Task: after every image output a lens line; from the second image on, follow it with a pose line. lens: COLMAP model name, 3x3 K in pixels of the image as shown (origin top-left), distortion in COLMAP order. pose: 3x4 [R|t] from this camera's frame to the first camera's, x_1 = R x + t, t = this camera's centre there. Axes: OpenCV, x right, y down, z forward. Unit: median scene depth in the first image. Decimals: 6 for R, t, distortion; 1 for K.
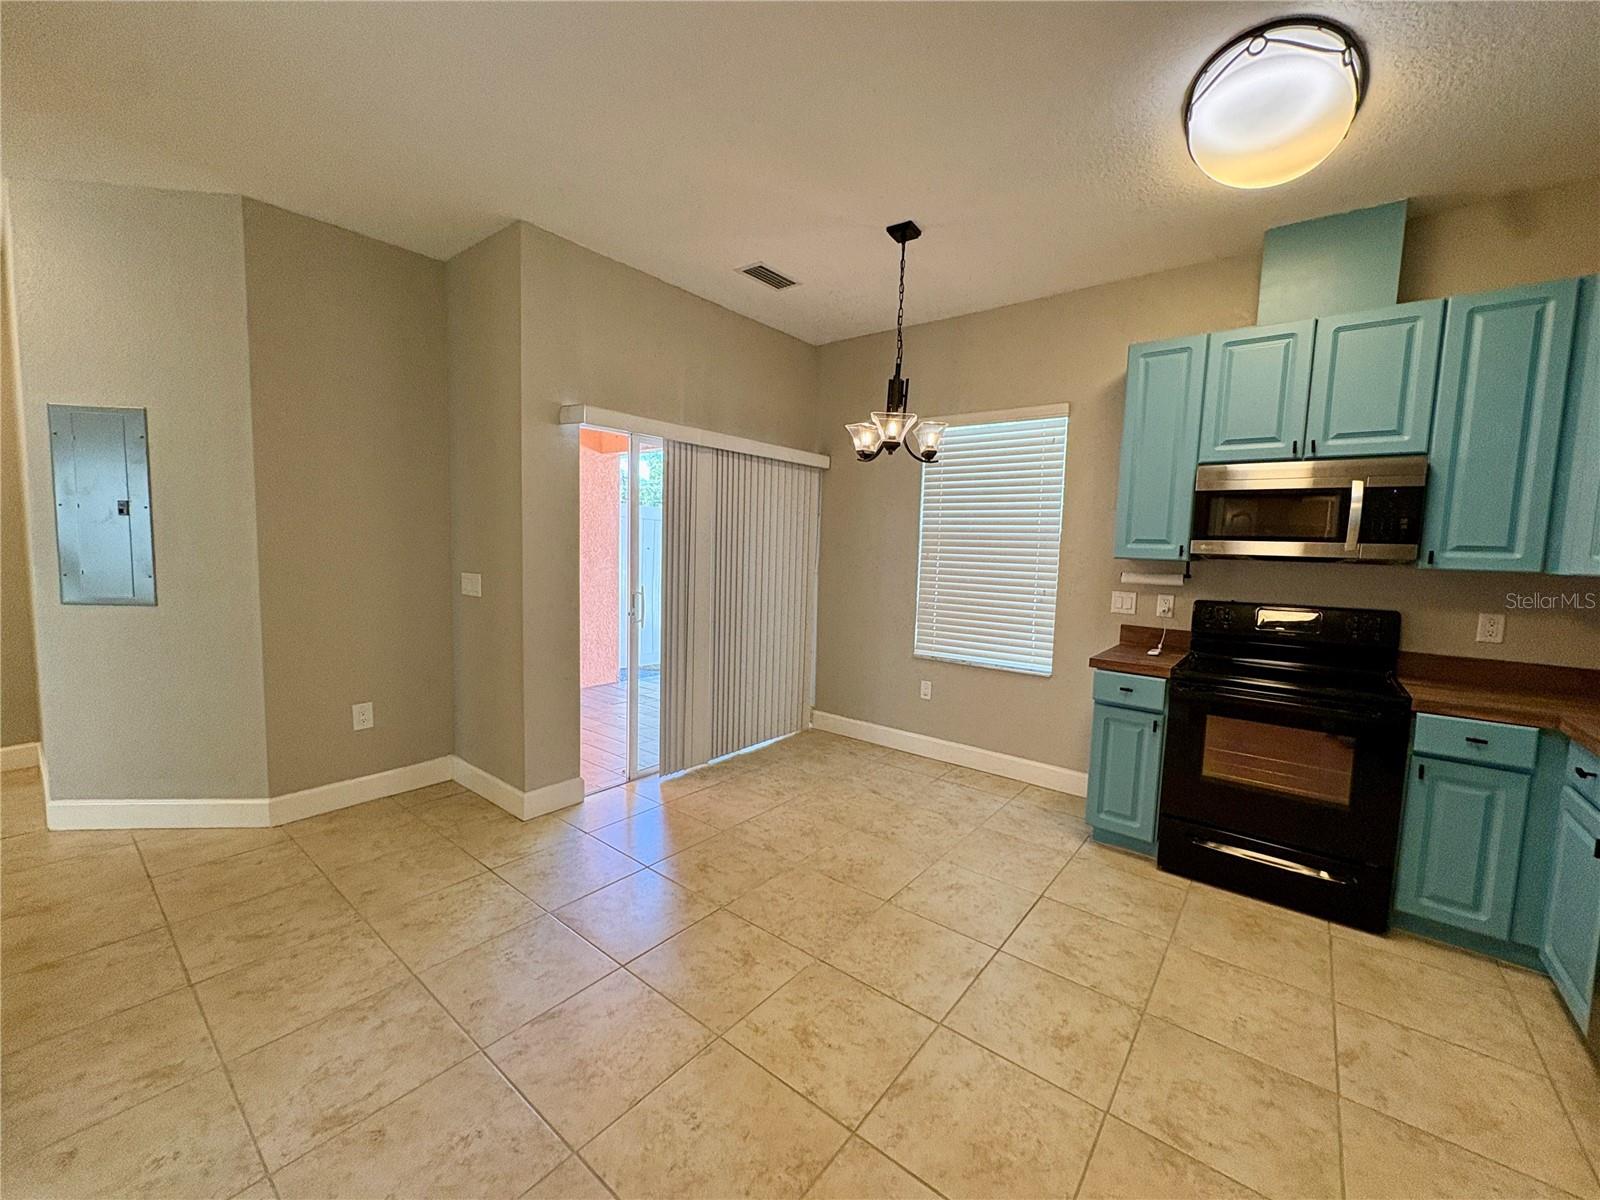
lens RADIAL K [[637.9, 0, 800.8], [0, 637.9, 600.5], [0, 0, 1]] dist [-0.001279, 0.000541]
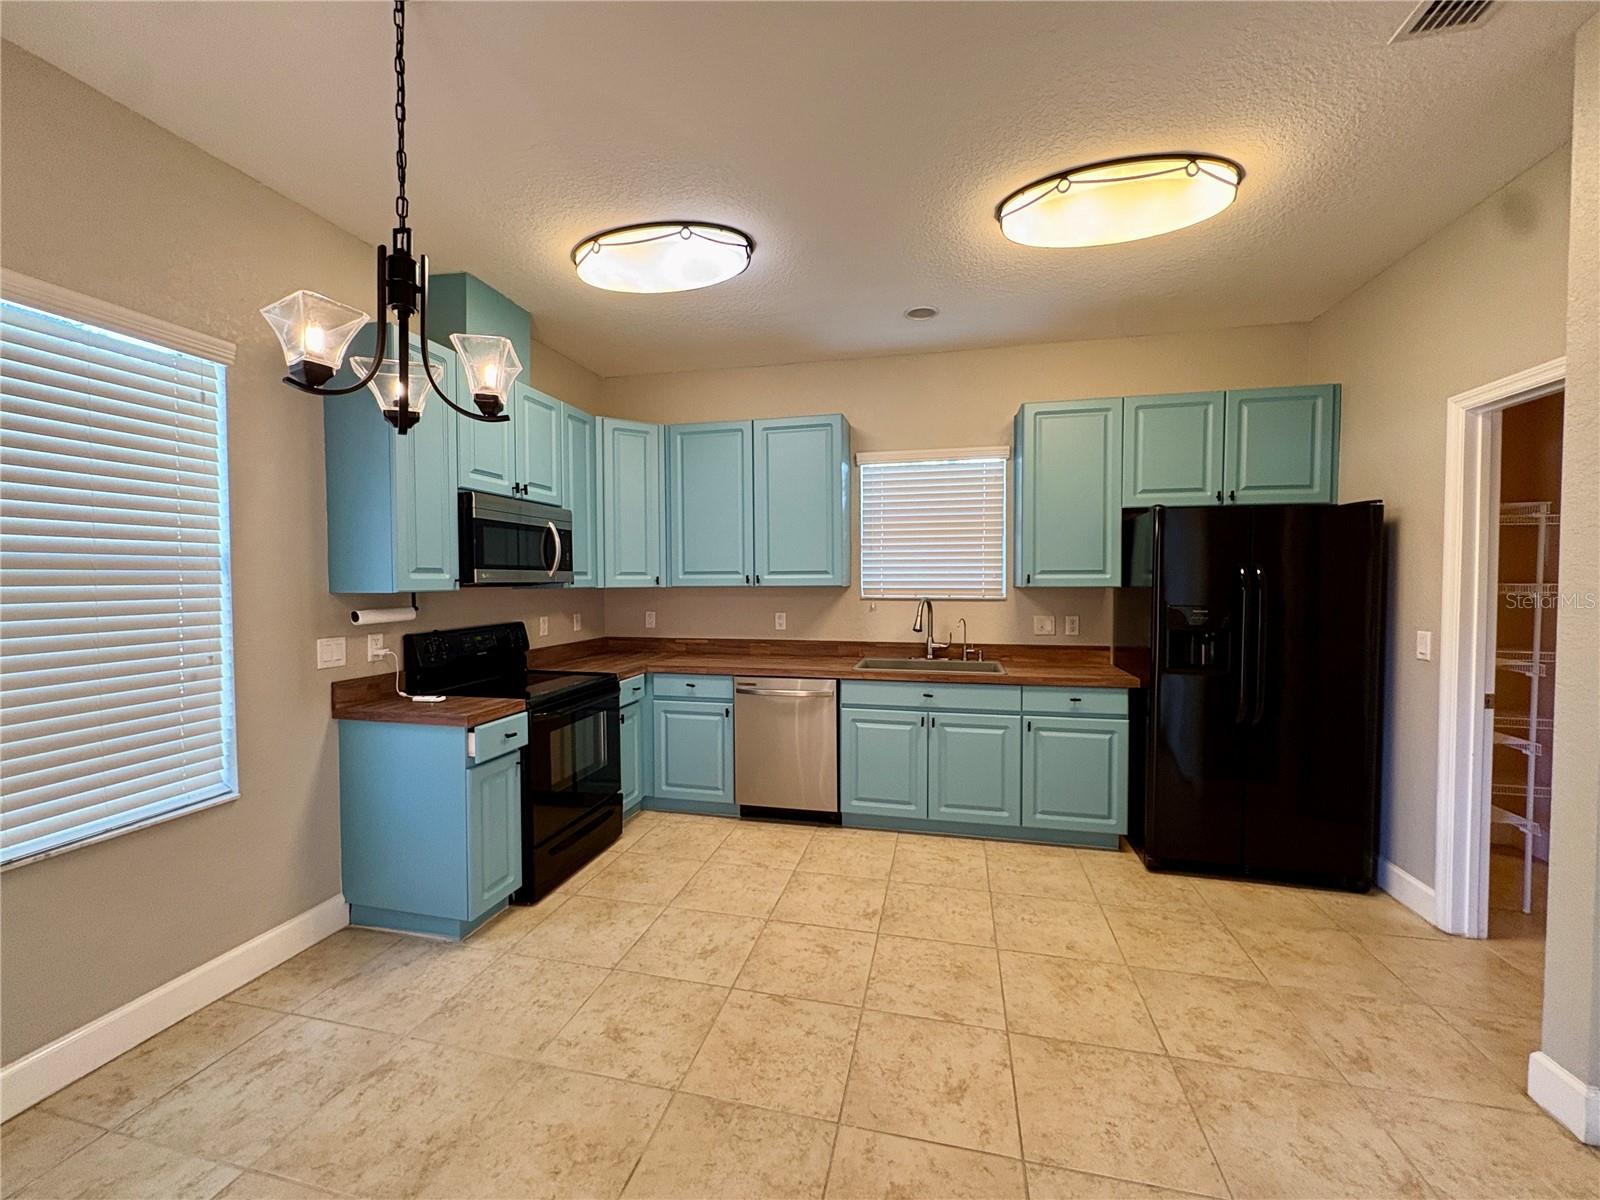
lens RADIAL K [[637.9, 0, 797.8], [0, 637.9, 598.9], [0, 0, 1]] dist [-0.001279, 0.000541]
pose [[-0.424183, -0.057088, 0.903775, -0.527891], [0.071598, 0.992773, 0.096314, -0.124406], [-0.902742, 0.105563, -0.417030, 1.121220]]
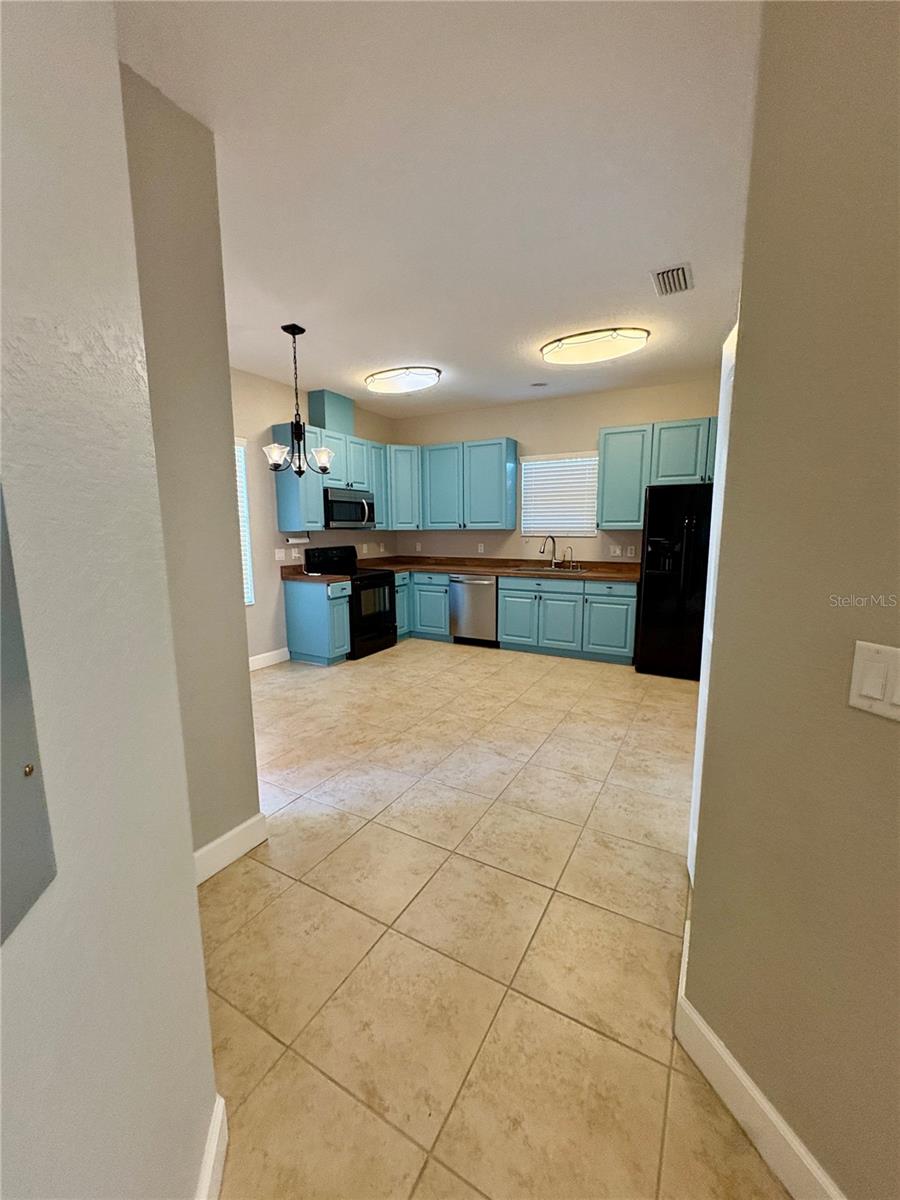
lens RADIAL K [[478.5, 0, 450.0], [0, 478.5, 602.5], [0, 0, 1]] dist [-0.001279, 0.000541]
pose [[-0.162551, -0.182622, 0.969653, -1.361855], [0.088793, 0.976028, 0.198708, -0.131873], [-0.982697, 0.118399, -0.142439, 0.993855]]
